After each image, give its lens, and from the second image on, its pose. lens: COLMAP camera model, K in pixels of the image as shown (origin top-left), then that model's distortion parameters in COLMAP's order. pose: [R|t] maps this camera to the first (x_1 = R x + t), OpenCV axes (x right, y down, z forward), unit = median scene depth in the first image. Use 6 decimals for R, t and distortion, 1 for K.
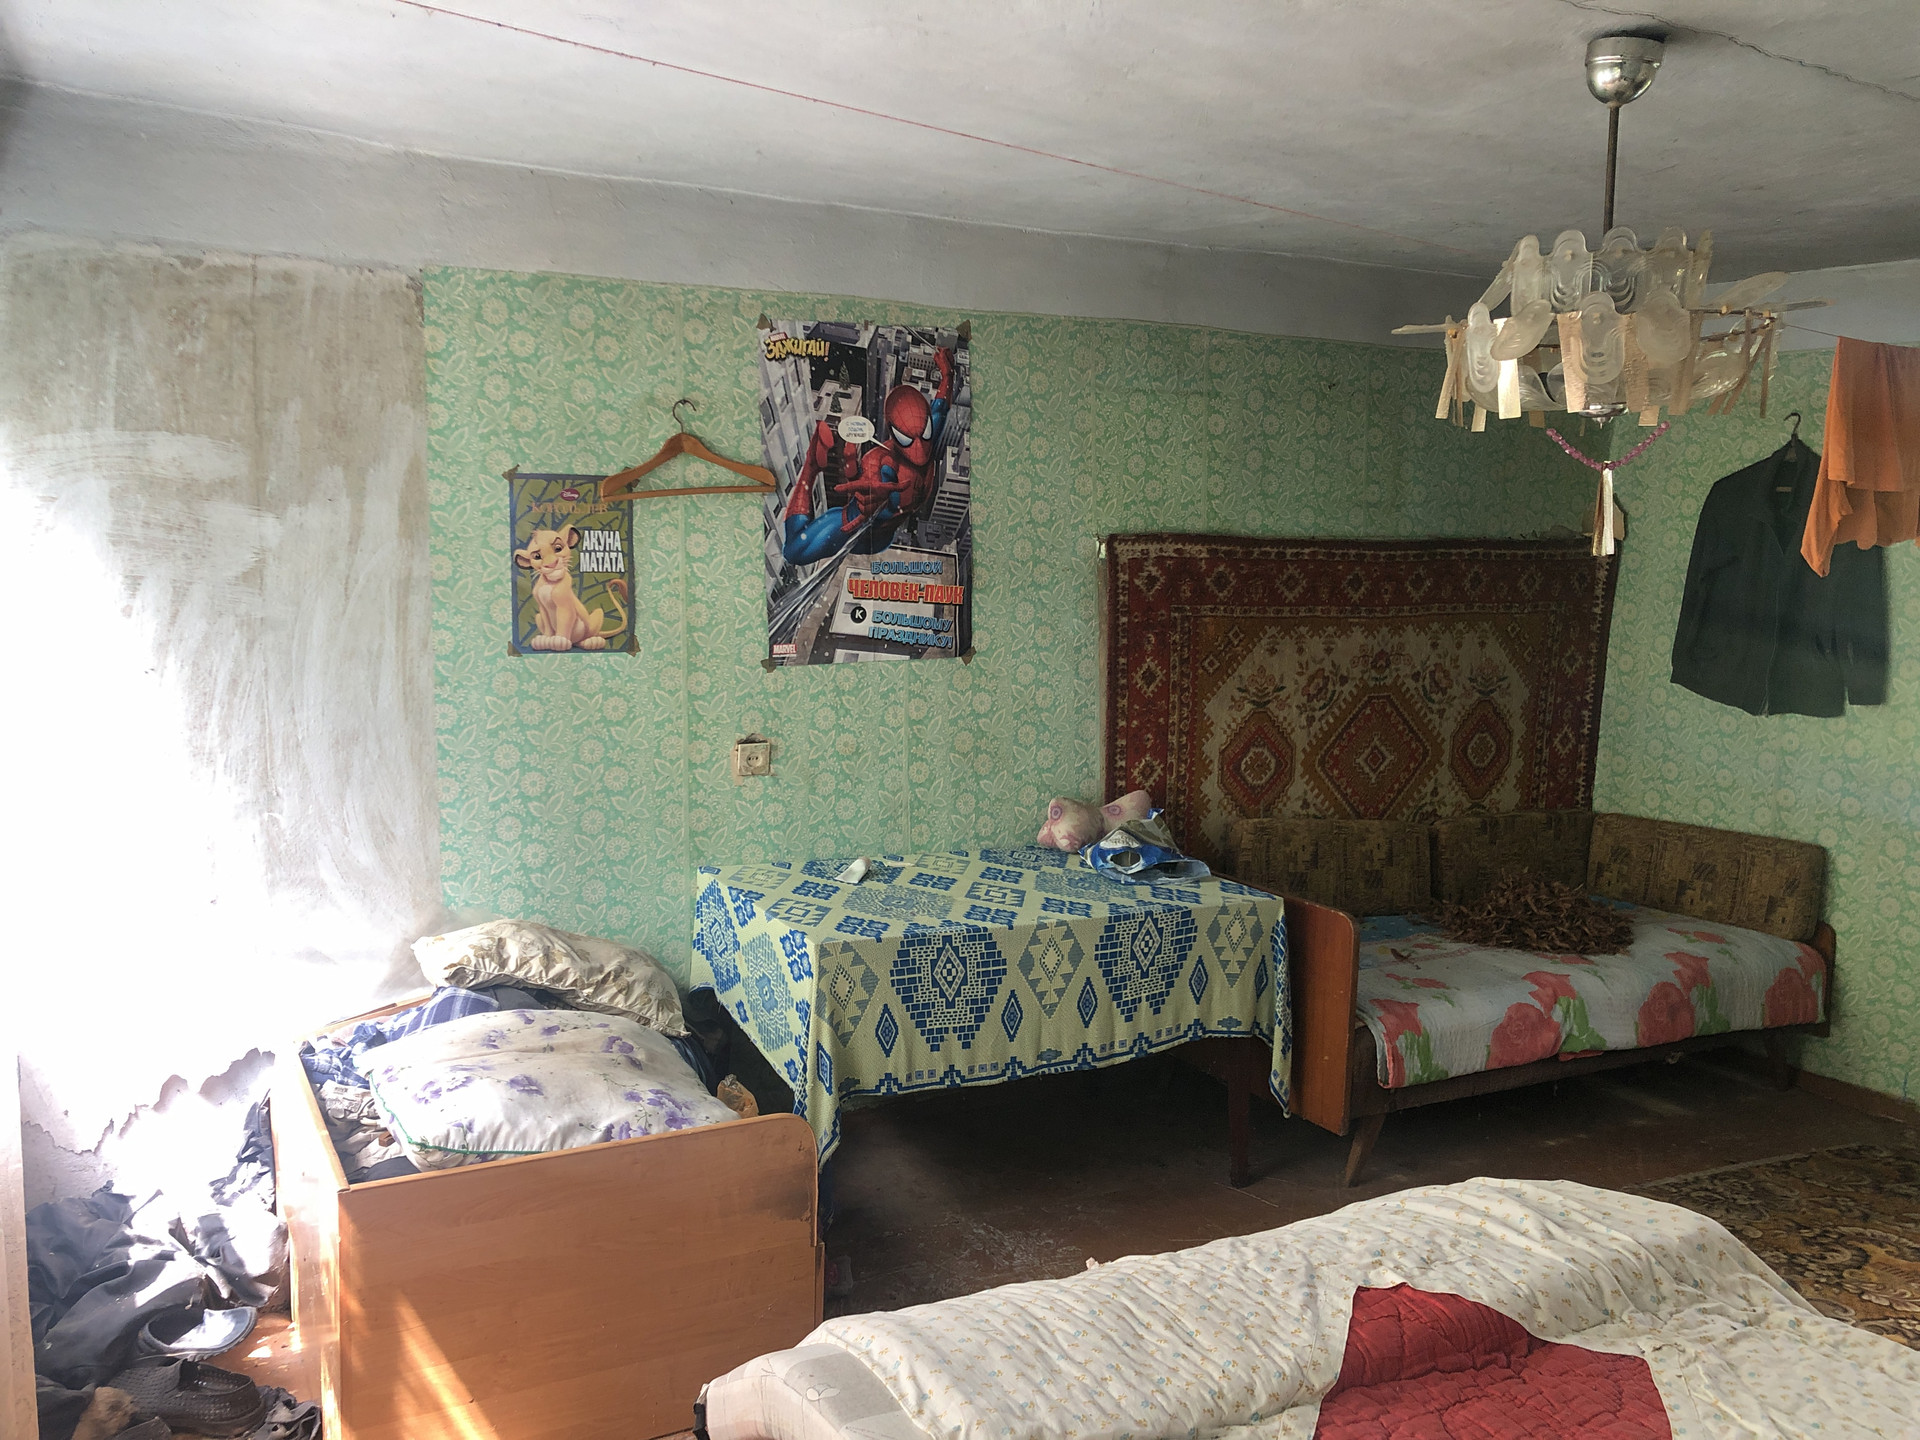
lens RADIAL K [[1563.5, 0, 959.4], [0, 1563.5, 716.5], [0, 0, 1]] dist [0.017010, -0.016280]
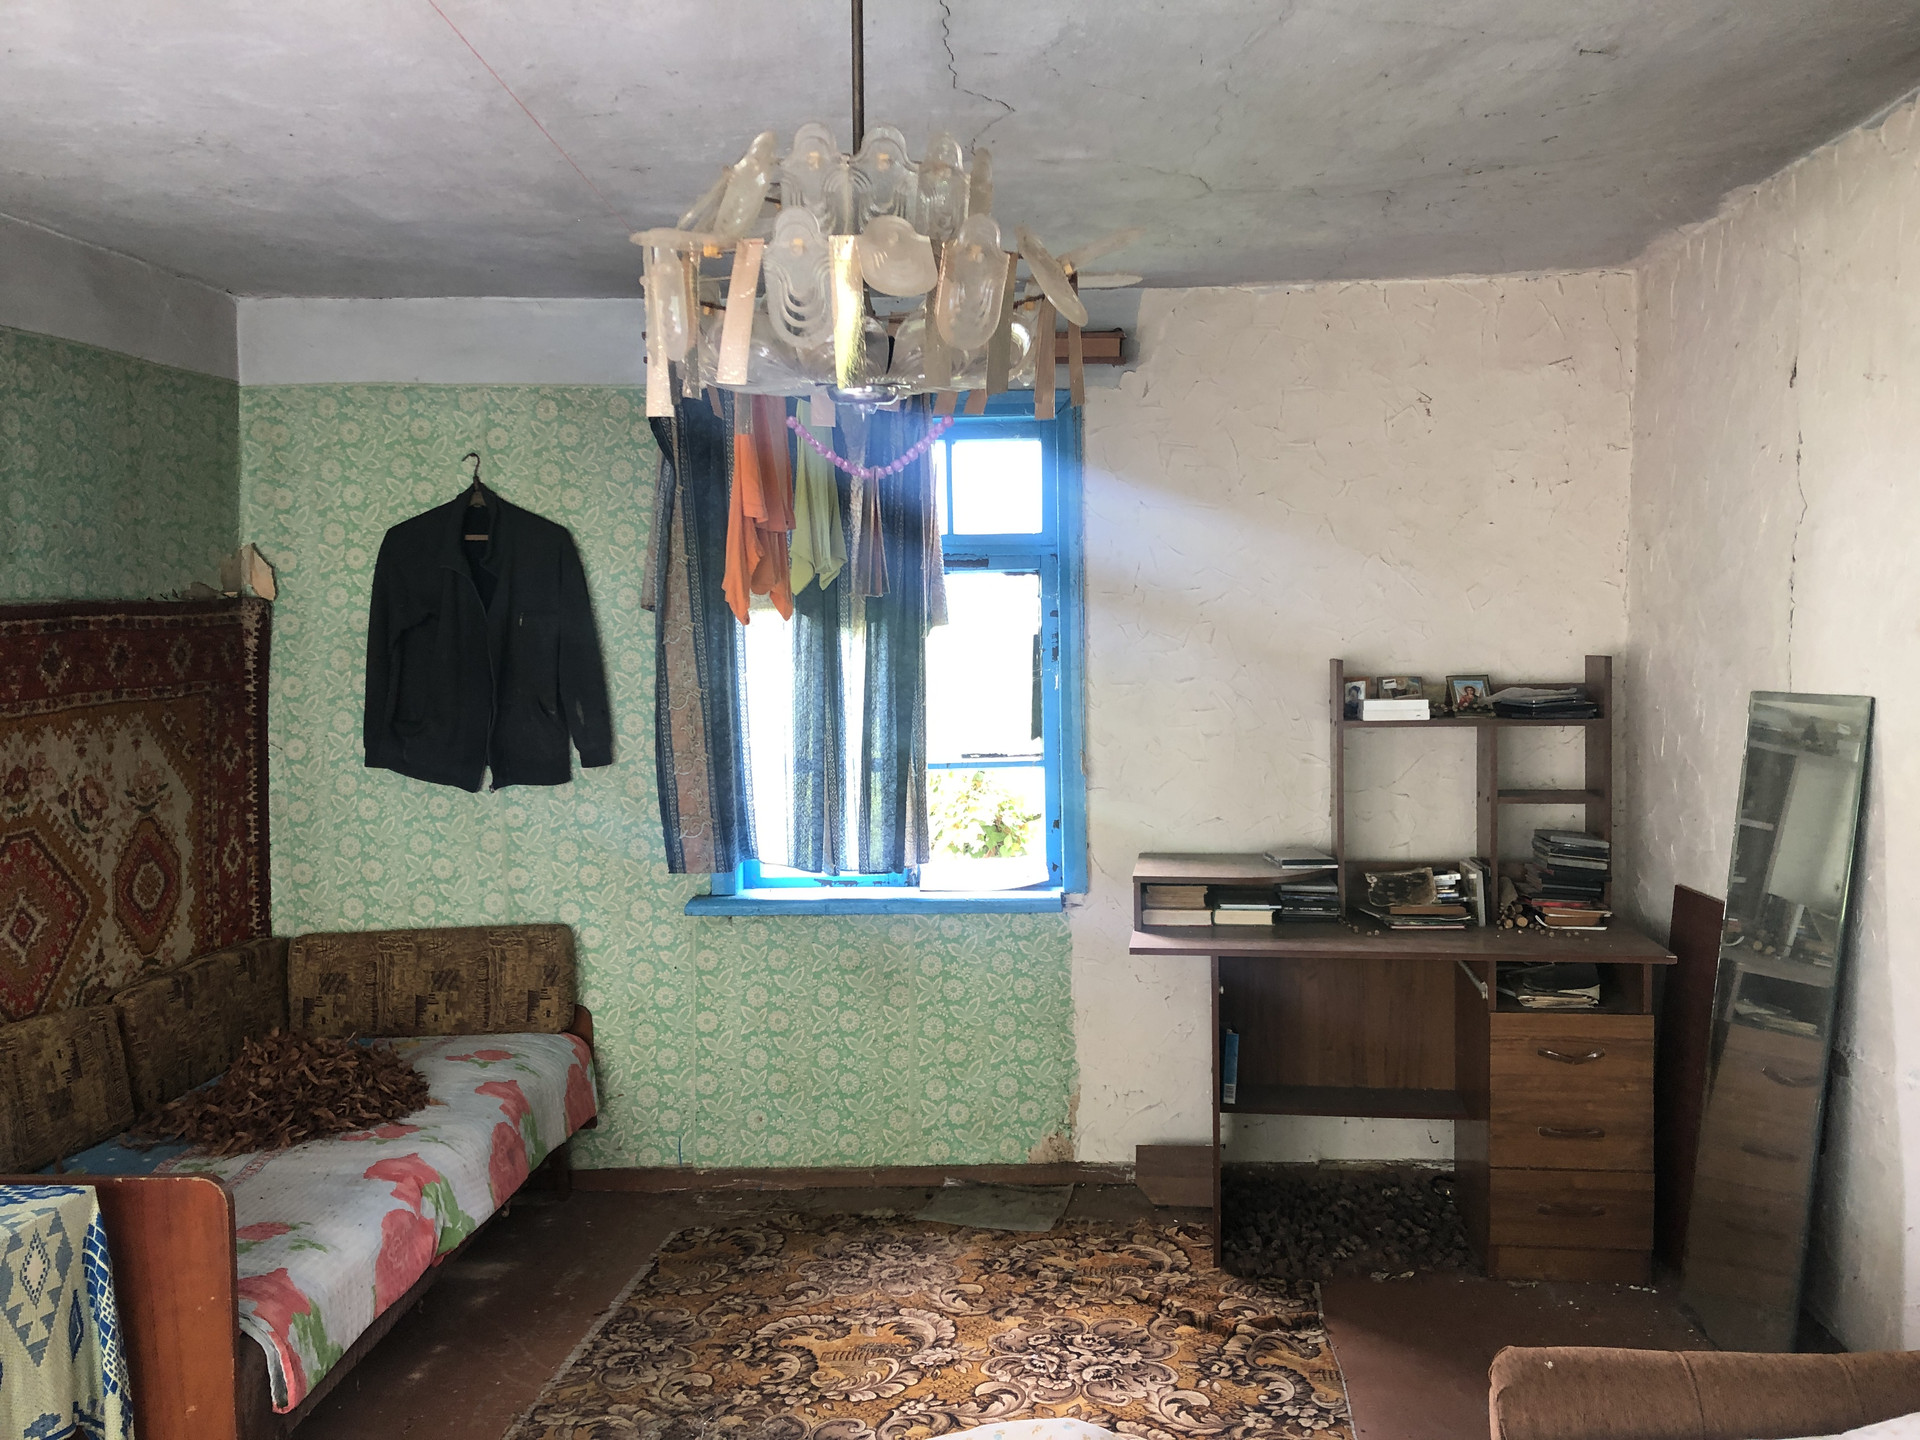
lens RADIAL K [[1563.5, 0, 959.5], [0, 1563.5, 720.0], [0, 0, 1]] dist [0.017010, -0.016280]
pose [[0.511394, -0.087057, 0.854925, -0.100238], [0.122961, 0.992031, 0.027467, -0.030722], [-0.850504, 0.091076, 0.518024, 0.296990]]
